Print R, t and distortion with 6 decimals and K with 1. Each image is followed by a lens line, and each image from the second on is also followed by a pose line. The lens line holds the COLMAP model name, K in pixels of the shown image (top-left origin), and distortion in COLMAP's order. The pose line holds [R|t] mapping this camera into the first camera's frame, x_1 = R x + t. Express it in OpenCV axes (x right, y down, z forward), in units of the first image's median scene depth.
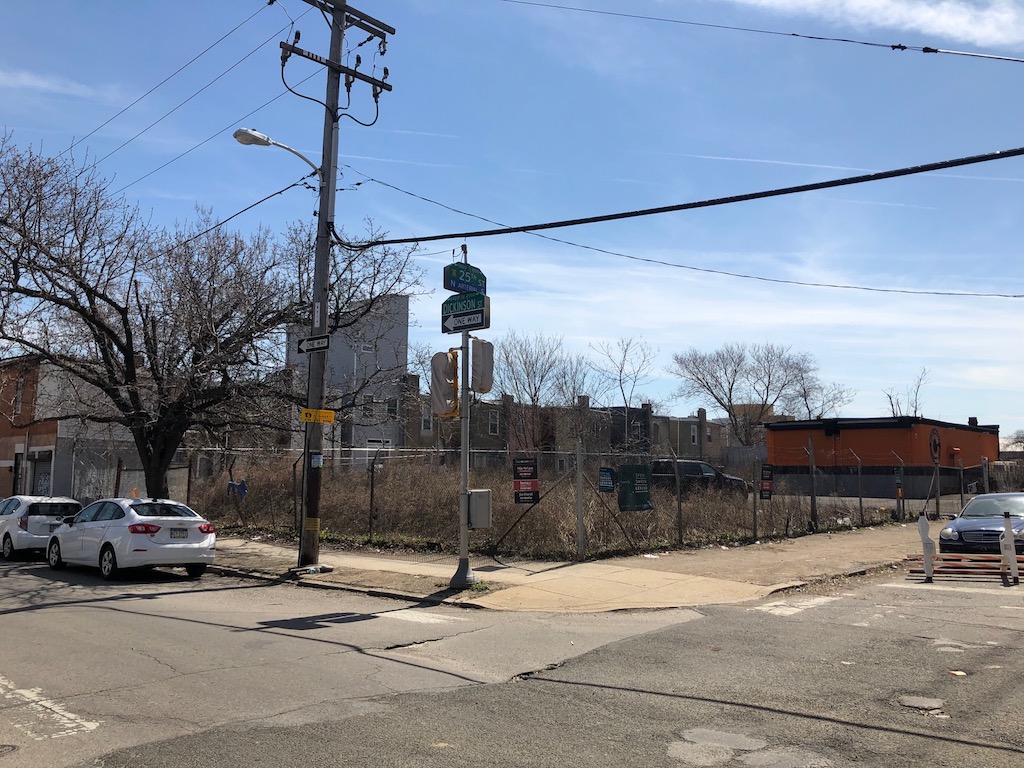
lens RADIAL K [[825.7, 0, 512.0], [0, 825.7, 384.0], [0, 0, 1]] dist [0.192542, -0.310647]
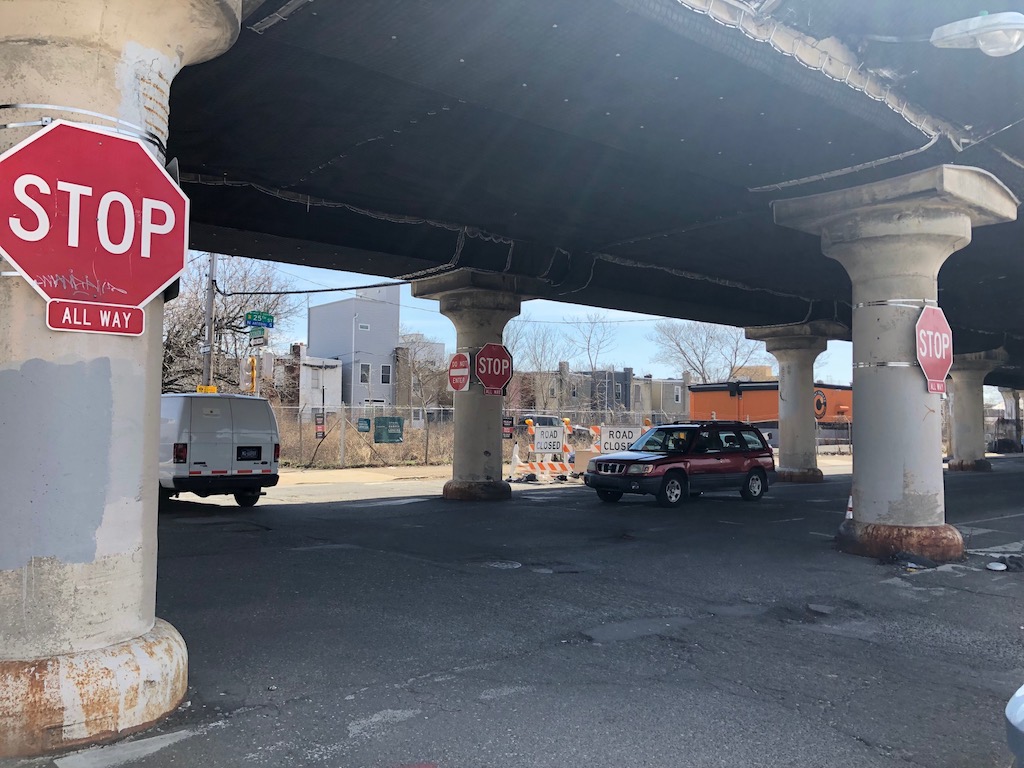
lens RADIAL K [[825.7, 0, 512.0], [0, 825.7, 384.0], [0, 0, 1]] dist [0.192542, -0.310647]
pose [[0.990684, -0.002135, -0.136165, 0.231868], [0.009085, 0.998686, 0.050436, -0.020770], [0.135878, -0.051203, 0.989402, -0.247132]]
